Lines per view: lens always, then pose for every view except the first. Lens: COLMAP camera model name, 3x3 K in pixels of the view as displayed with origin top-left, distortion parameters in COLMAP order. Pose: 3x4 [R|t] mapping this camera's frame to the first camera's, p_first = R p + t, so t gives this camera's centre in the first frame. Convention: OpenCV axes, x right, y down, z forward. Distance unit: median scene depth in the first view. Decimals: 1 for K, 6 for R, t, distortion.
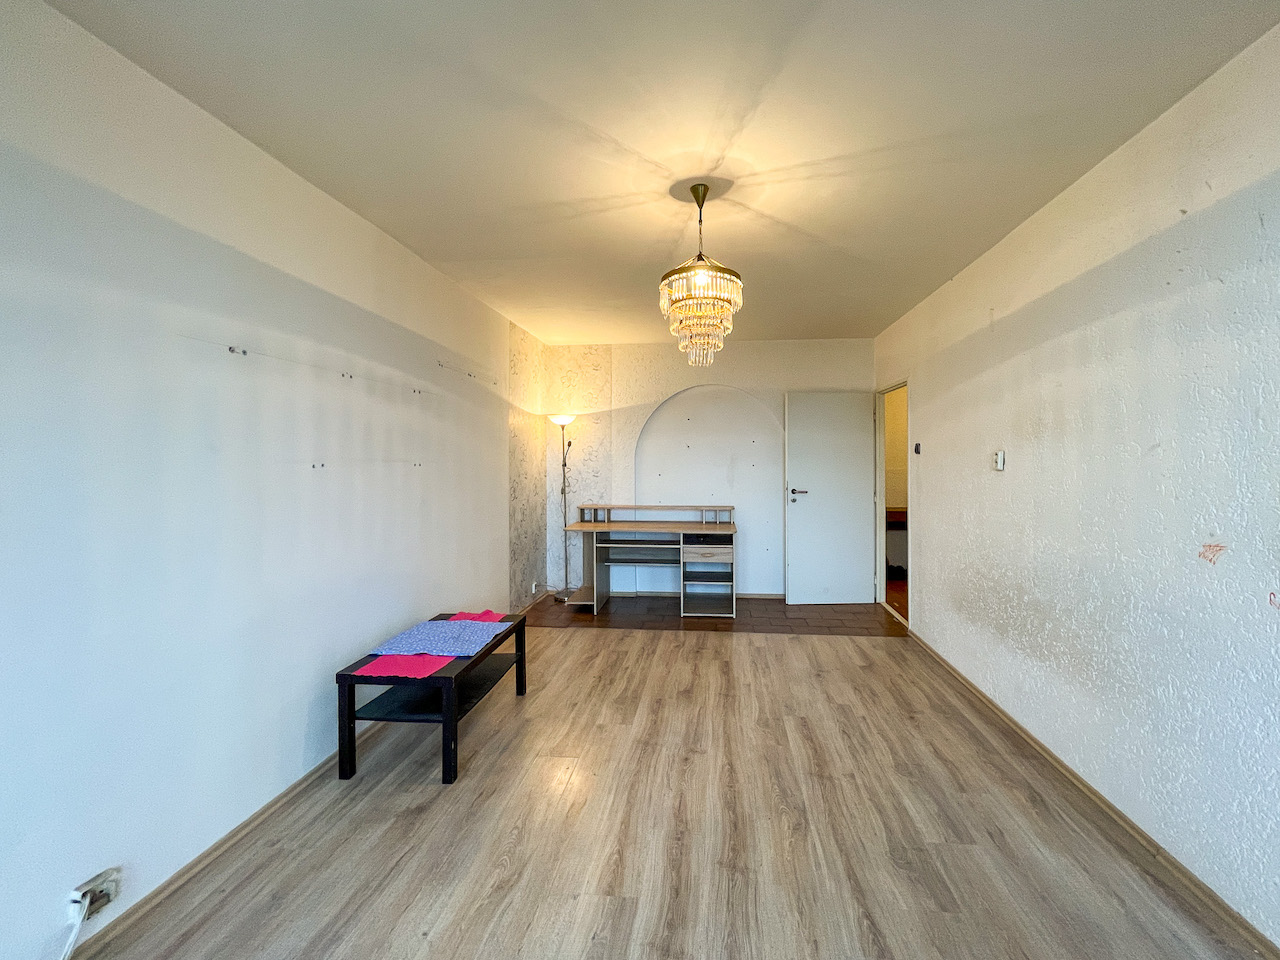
lens RADIAL K [[547.0, 0, 649.7], [0, 547.0, 455.9], [0, 0, 1]] dist [-0.003912, -0.000092]
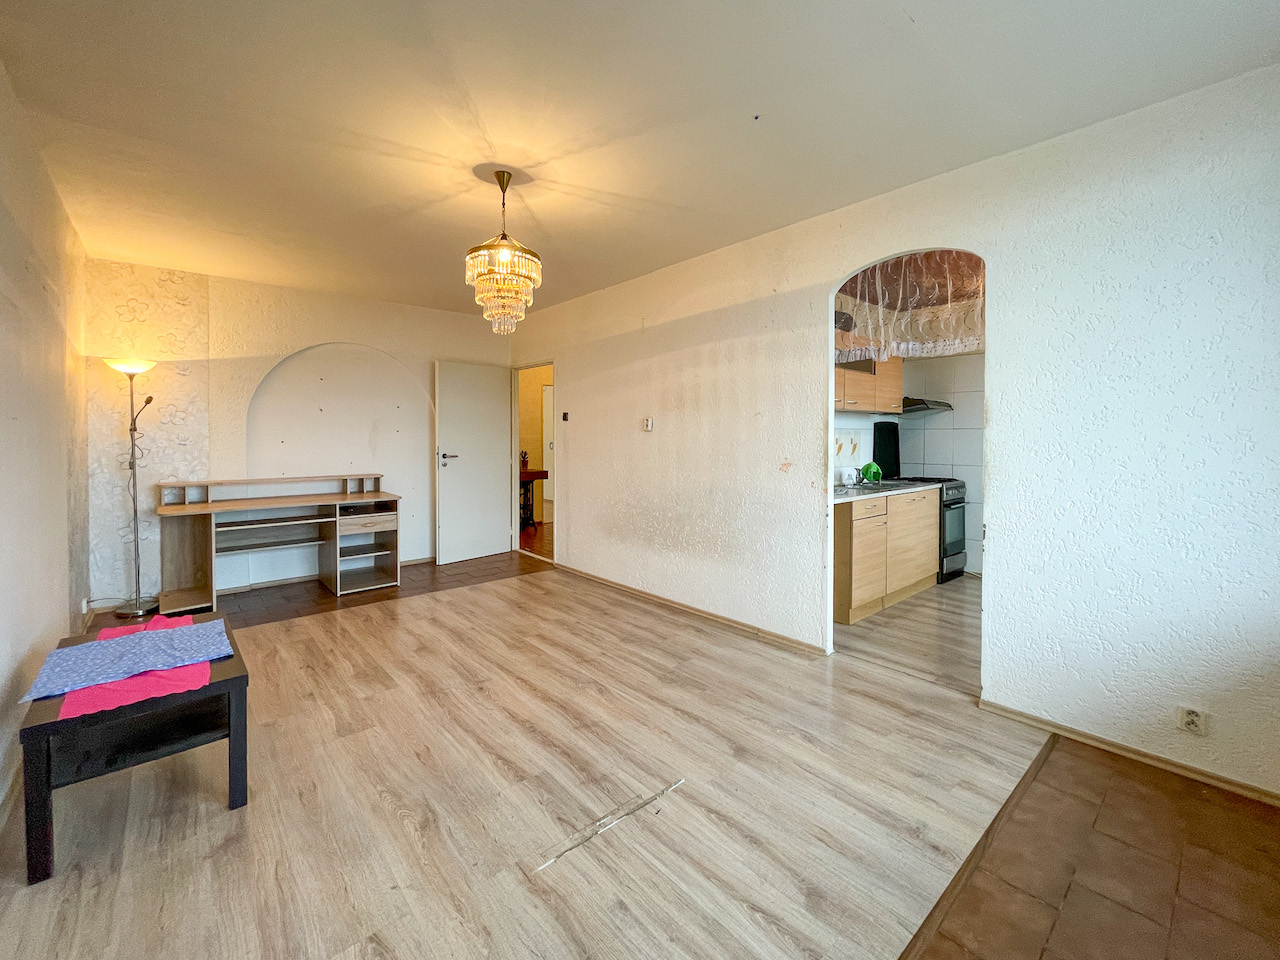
lens RADIAL K [[547.0, 0, 654.6], [0, 547.0, 442.0], [0, 0, 1]] dist [-0.003912, -0.000092]
pose [[0.675480, -0.008619, 0.737328, -0.454466], [-0.007647, 0.999796, 0.018693, 0.030682], [-0.737339, -0.018266, 0.675276, 0.004348]]
